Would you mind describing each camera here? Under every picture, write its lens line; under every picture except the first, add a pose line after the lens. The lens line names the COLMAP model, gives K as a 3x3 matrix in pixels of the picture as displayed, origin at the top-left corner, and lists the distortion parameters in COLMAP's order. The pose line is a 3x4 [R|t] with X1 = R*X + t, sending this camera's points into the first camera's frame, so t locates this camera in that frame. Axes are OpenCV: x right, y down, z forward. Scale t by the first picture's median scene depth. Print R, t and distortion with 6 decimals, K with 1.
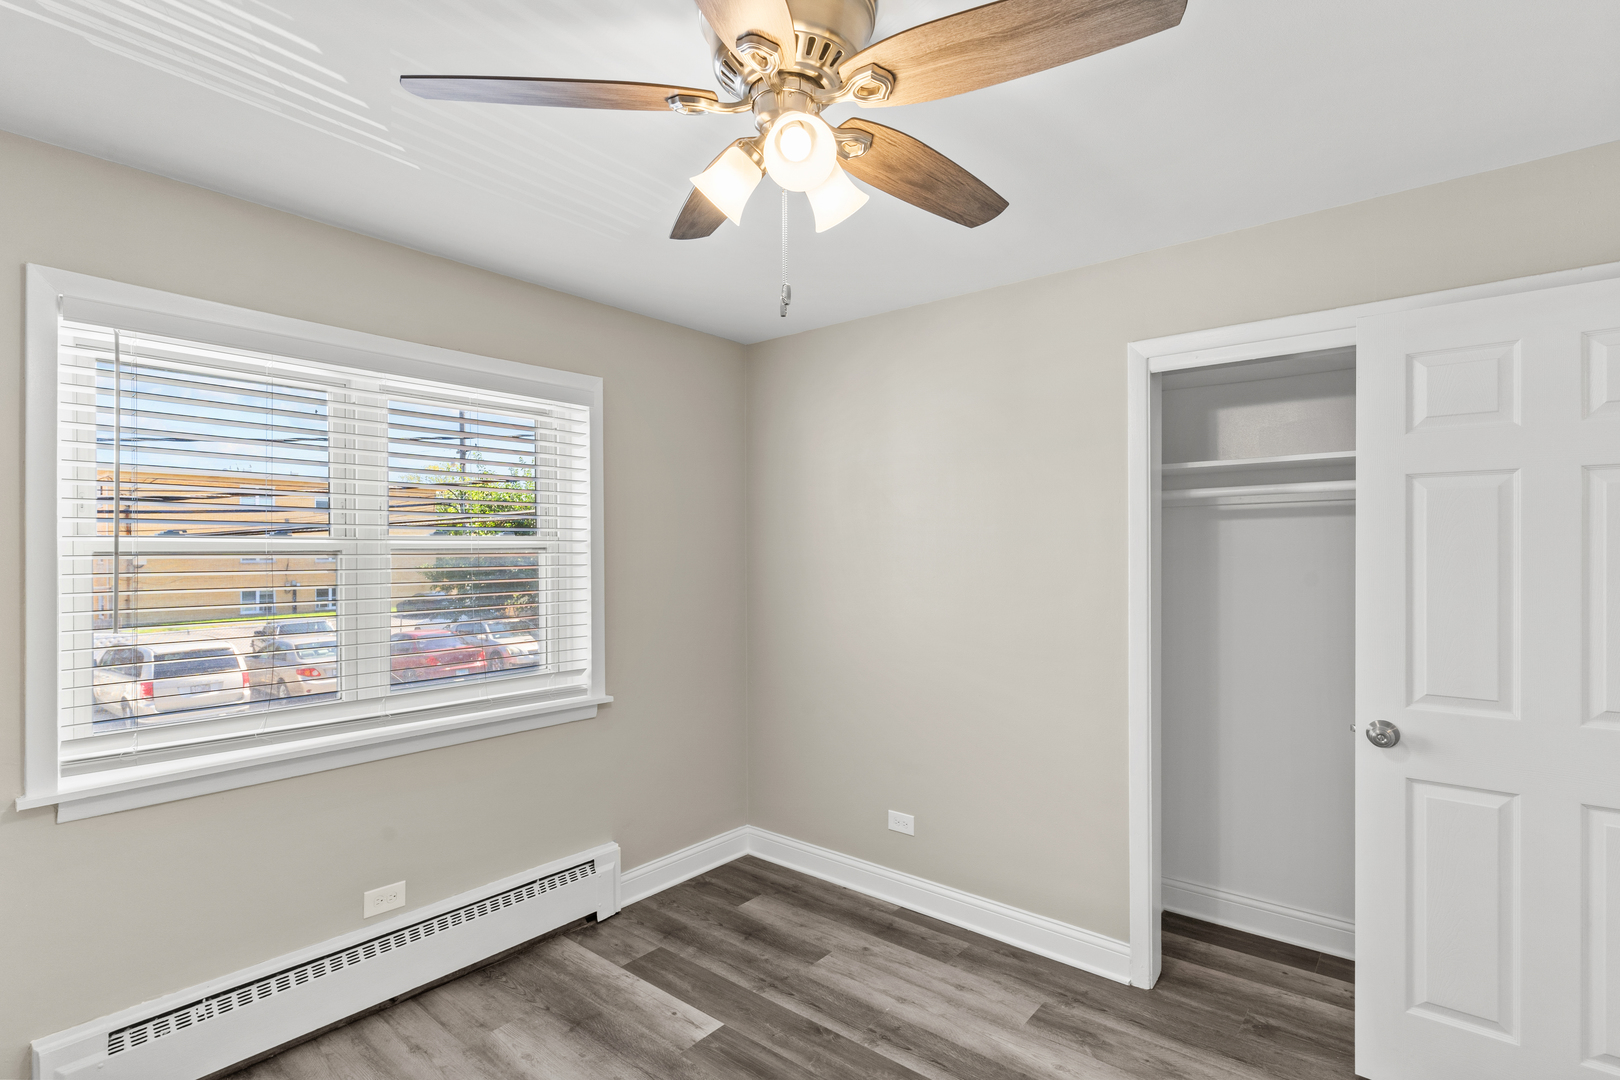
lens RADIAL K [[770.9, 0, 811.1], [0, 770.9, 541.2], [0, 0, 1]] dist [0.000076, -0.000169]
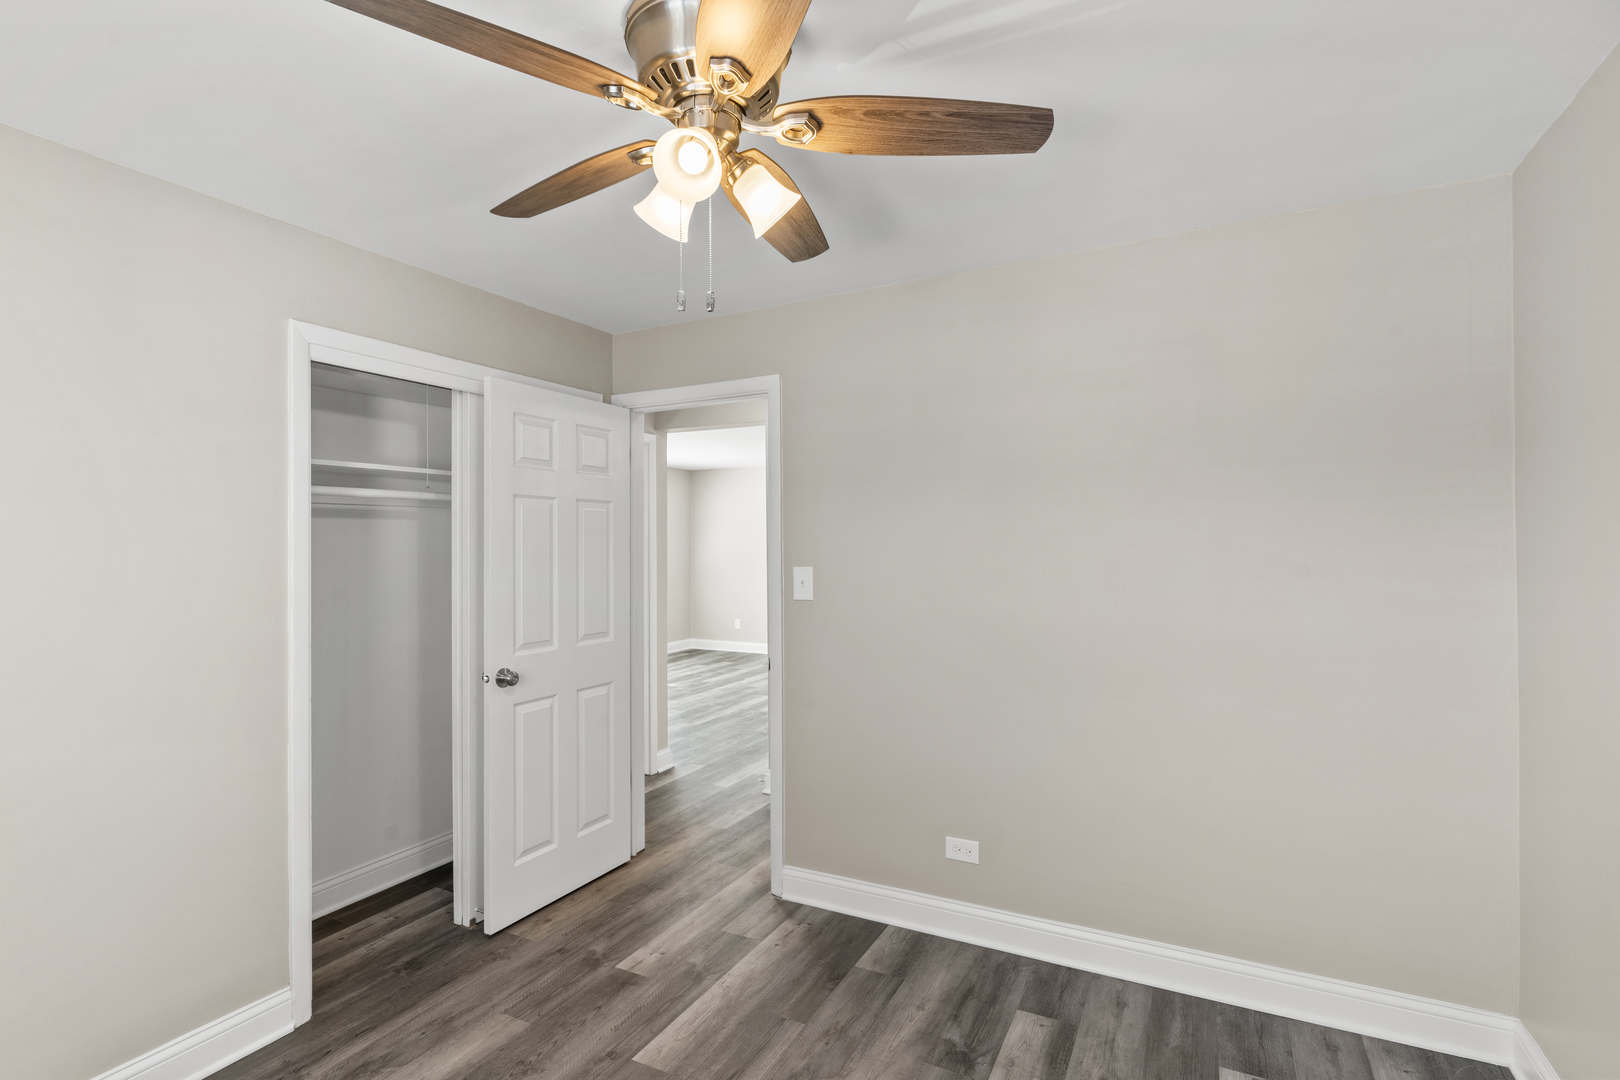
lens RADIAL K [[770.9, 0, 811.1], [0, 770.9, 541.2], [0, 0, 1]] dist [0.000076, -0.000169]
pose [[-0.196714, 0.002277, 0.980458, -0.609212], [-0.003060, 0.999991, -0.002936, 0.002993], [-0.980456, -0.003578, -0.196705, 0.598838]]
